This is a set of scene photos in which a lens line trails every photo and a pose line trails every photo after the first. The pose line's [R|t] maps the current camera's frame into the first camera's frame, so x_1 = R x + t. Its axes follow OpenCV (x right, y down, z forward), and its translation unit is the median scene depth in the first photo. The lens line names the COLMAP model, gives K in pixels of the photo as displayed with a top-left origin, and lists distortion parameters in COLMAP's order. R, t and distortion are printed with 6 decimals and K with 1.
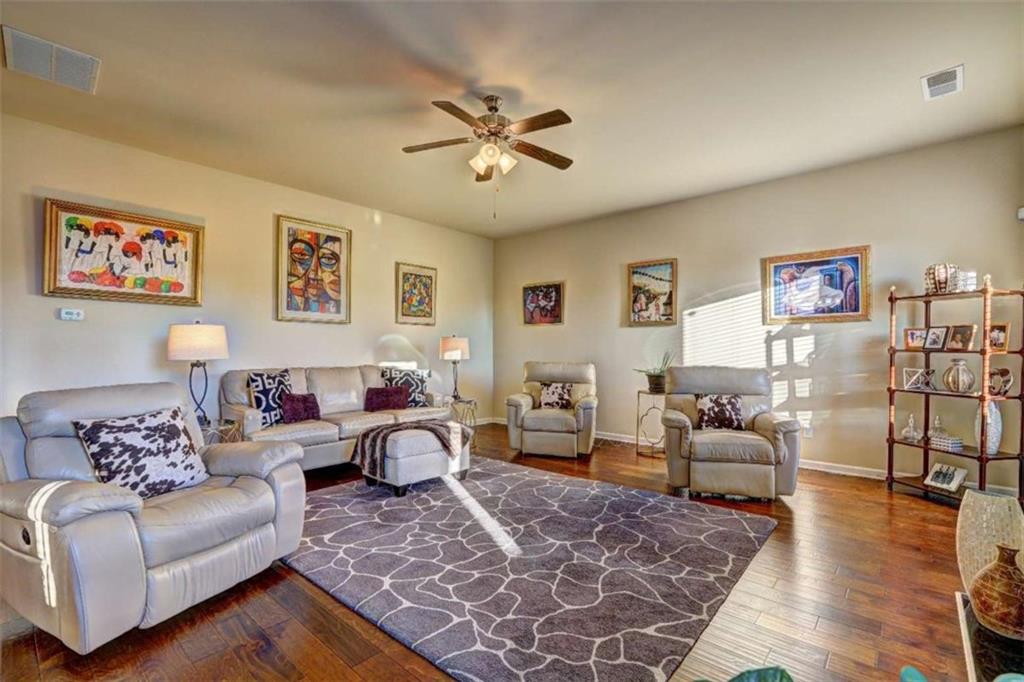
lens RADIAL K [[453.0, 0, 506.2], [0, 453.0, 342.7], [0, 0, 1]] dist [0.001187, 0.000473]
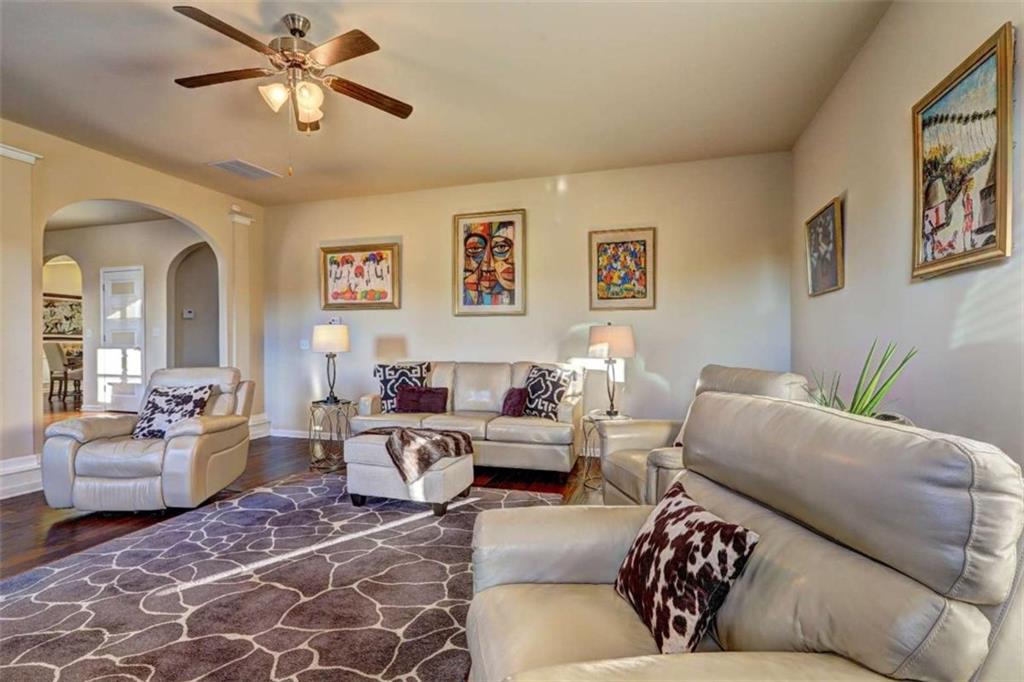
lens RADIAL K [[489.3, 0, 519.7], [0, 489.3, 344.9], [0, 0, 1]] dist [-0.001758, 0.002468]
pose [[0.424310, 0.001002, -0.905516, 0.651991], [0.017231, 0.999809, 0.009180, 0.010850], [0.905353, -0.019499, 0.424212, 0.725226]]
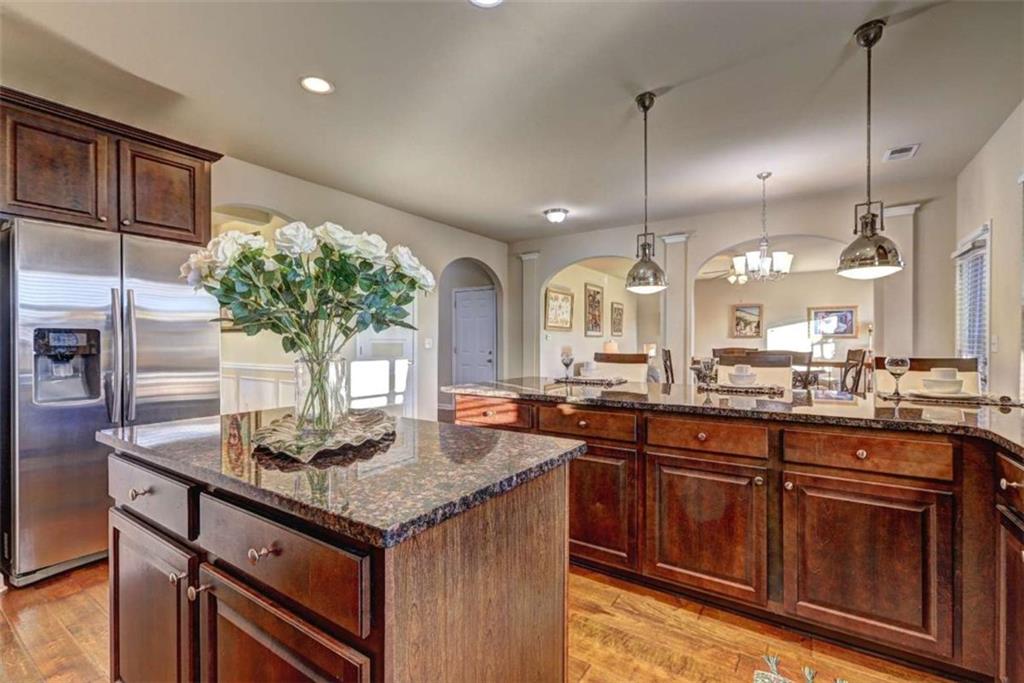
lens RADIAL K [[453.0, 0, 511.5], [0, 453.0, 346.5], [0, 0, 1]] dist [0.001187, 0.000473]
pose [[0.991473, -0.002983, 0.130274, -1.207874], [0.001004, 0.999883, 0.015254, -0.039788], [-0.130305, -0.014993, 0.991361, -1.029557]]
